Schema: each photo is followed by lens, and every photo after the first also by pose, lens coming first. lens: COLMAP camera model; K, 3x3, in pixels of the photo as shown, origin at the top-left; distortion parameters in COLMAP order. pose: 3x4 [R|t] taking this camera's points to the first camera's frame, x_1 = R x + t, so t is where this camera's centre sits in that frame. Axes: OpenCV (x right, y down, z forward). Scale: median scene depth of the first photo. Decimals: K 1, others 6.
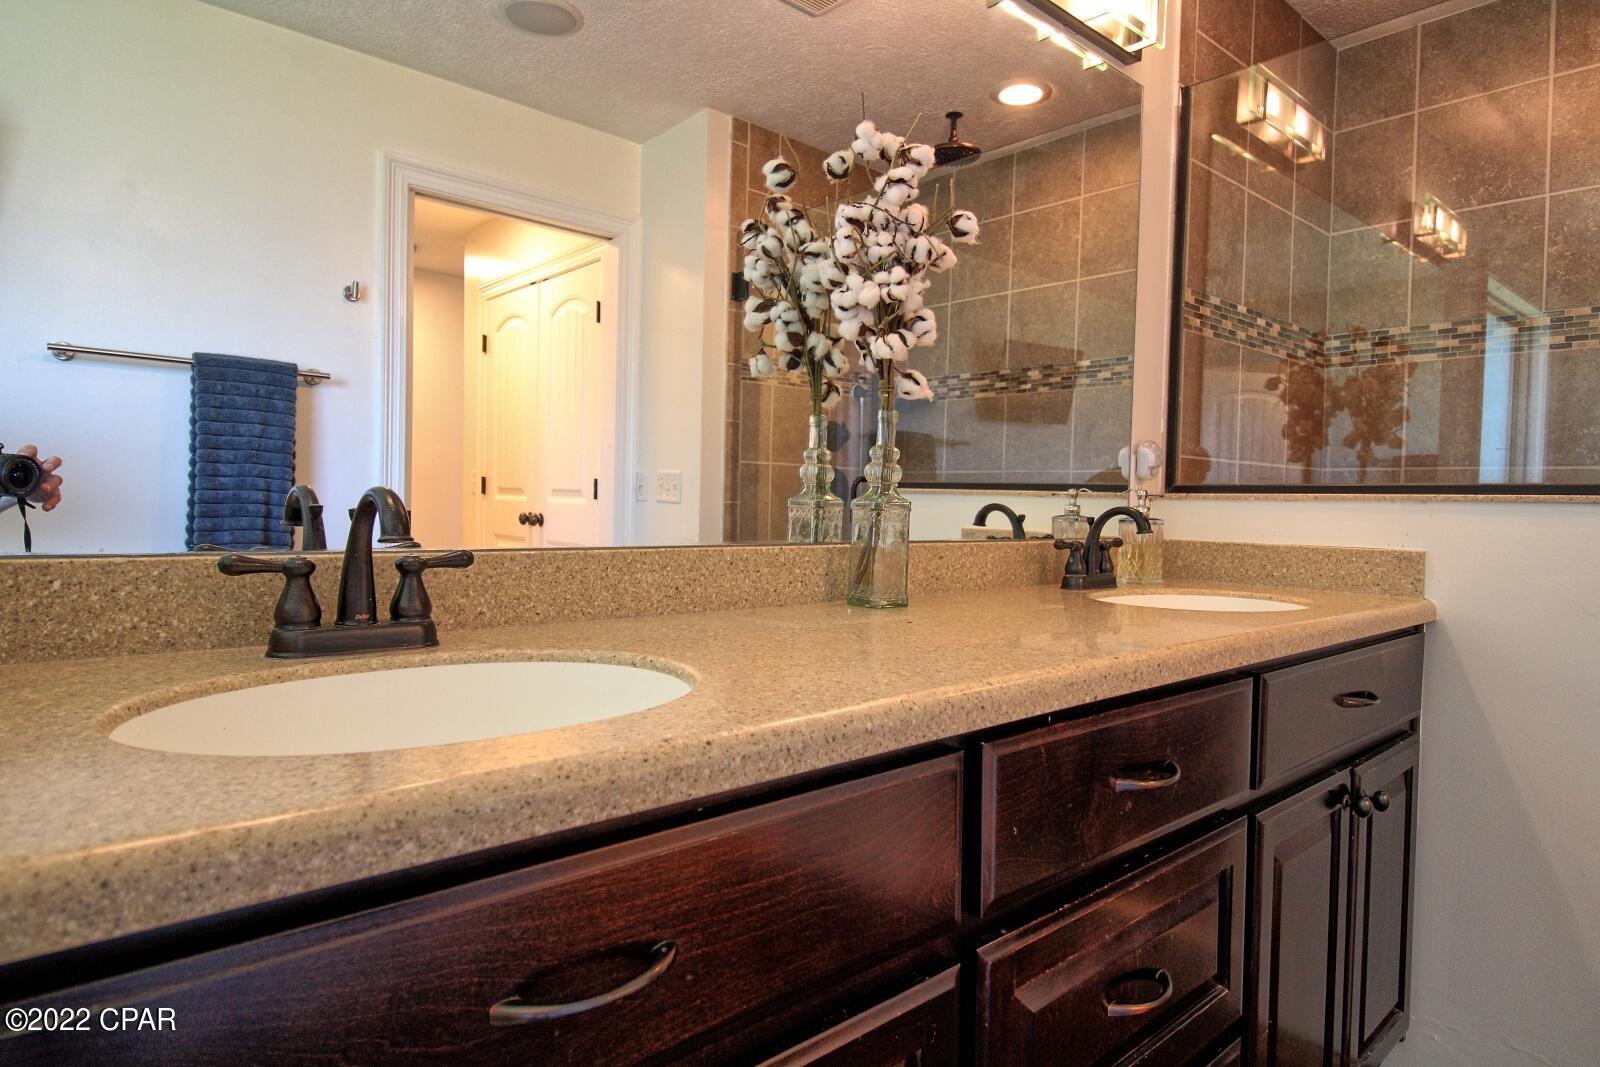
lens RADIAL K [[921.0, 0, 790.8], [0, 921.0, 531.2], [0, 0, 1]] dist [-0.014820, -0.001499]
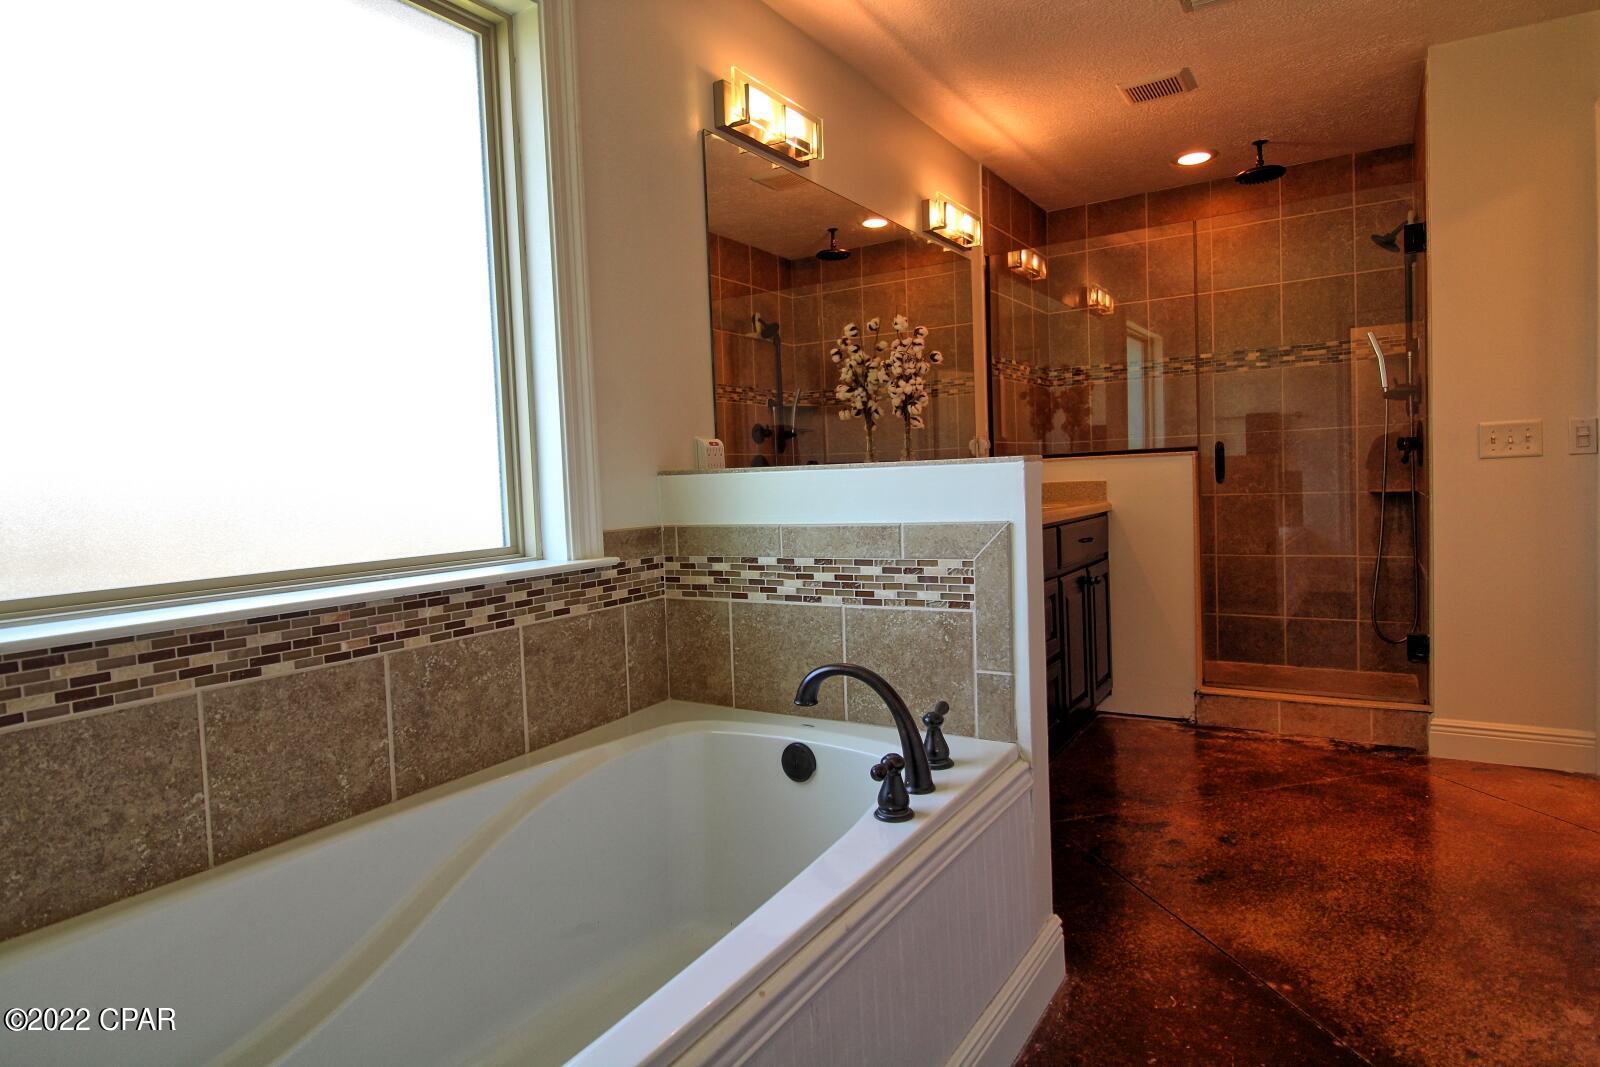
lens RADIAL K [[921.0, 0, 805.6], [0, 921.0, 530.3], [0, 0, 1]] dist [-0.014820, -0.001499]
pose [[0.952741, -0.077080, 0.293843, -0.521739], [0.069635, 0.996932, 0.035732, 0.008304], [-0.295696, -0.013582, 0.955186, -0.720648]]
